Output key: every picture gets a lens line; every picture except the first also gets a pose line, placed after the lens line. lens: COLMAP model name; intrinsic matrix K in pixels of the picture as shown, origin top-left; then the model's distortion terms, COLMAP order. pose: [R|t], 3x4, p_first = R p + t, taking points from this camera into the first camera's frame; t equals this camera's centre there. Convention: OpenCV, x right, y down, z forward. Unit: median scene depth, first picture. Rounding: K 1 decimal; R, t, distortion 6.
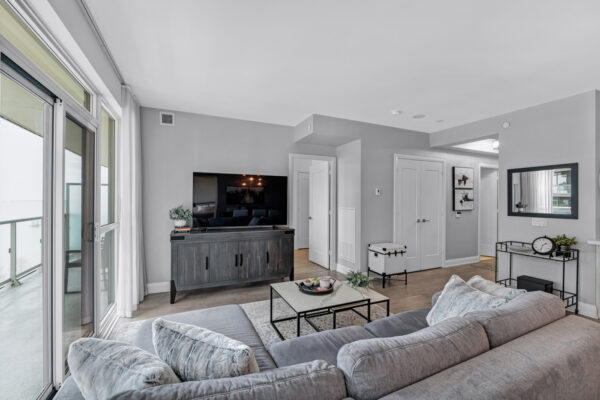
lens RADIAL K [[247.2, 0, 306.1], [0, 247.2, 196.8], [0, 0, 1]] dist [-0.002150, -0.000534]
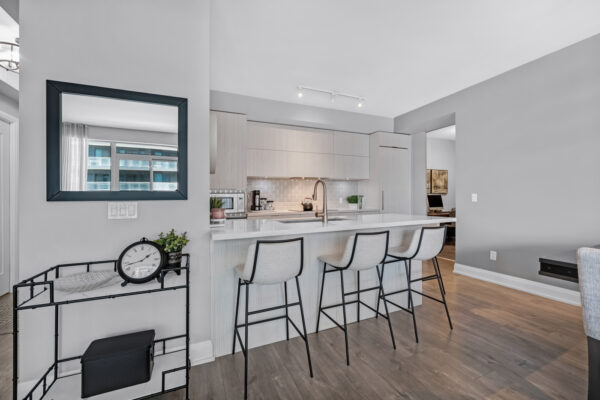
lens RADIAL K [[247.2, 0, 299.9], [0, 247.2, 200.5], [0, 0, 1]] dist [-0.002150, -0.000534]
pose [[0.014971, -0.015539, 0.999767, 0.508183], [0.002456, 0.999877, 0.015504, 0.079773], [-0.999885, 0.002223, 0.015008, 0.691125]]
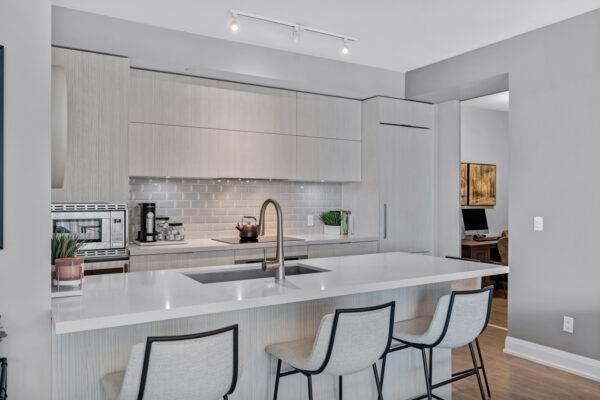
lens RADIAL K [[464.1, 0, 296.7], [0, 464.1, 201.7], [0, 0, 1]] dist [0.008843, 0.004771]
pose [[-0.119178, -0.011267, 0.992809, 0.507139], [-0.010534, 0.999894, 0.010083, 0.027172], [-0.992817, -0.009256, -0.119284, 0.691006]]
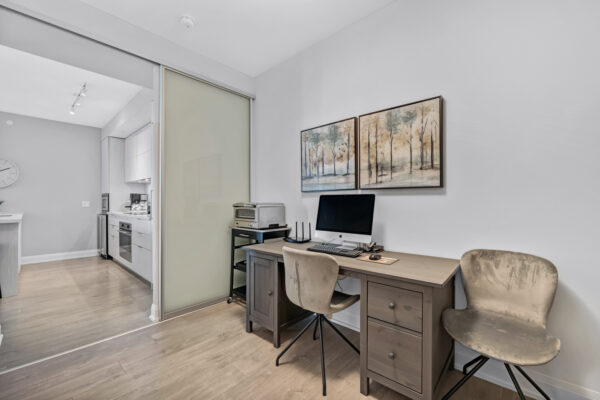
lens RADIAL K [[247.2, 0, 296.7], [0, 247.2, 200.9], [0, 0, 1]] dist [-0.002150, -0.000534]
pose [[0.918072, -0.006435, 0.396361, 2.090832], [0.003813, 0.999965, 0.007404, 0.082401], [-0.396395, -0.005286, 0.918065, -0.862834]]
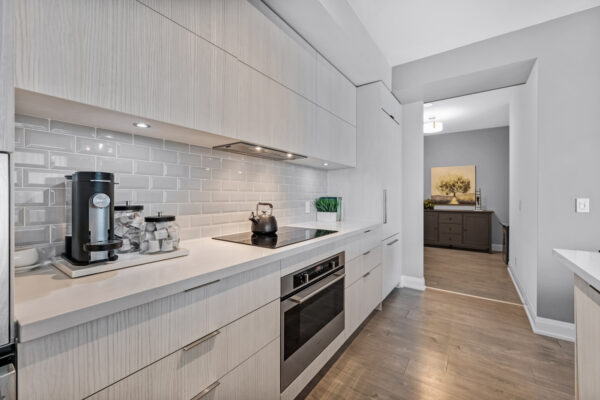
lens RADIAL K [[247.2, 0, 299.4], [0, 247.2, 195.9], [0, 0, 1]] dist [-0.002150, -0.000534]
pose [[-0.508818, -0.004910, 0.860860, 1.406600], [-0.010769, 0.999942, -0.000662, 0.071238], [-0.860807, -0.009607, -0.508841, 0.874648]]
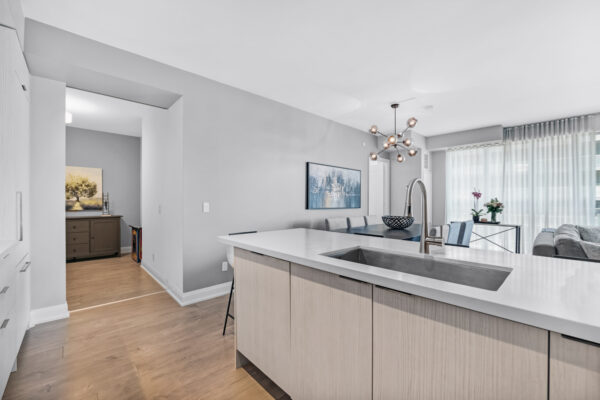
lens RADIAL K [[247.2, 0, 304.8], [0, 247.2, 200.9], [0, 0, 1]] dist [-0.002150, -0.000534]
pose [[-0.946128, -0.005977, -0.323737, 1.530854], [-0.003049, 0.999950, -0.009552, 0.070109], [0.323778, -0.008050, -0.946099, 0.950190]]
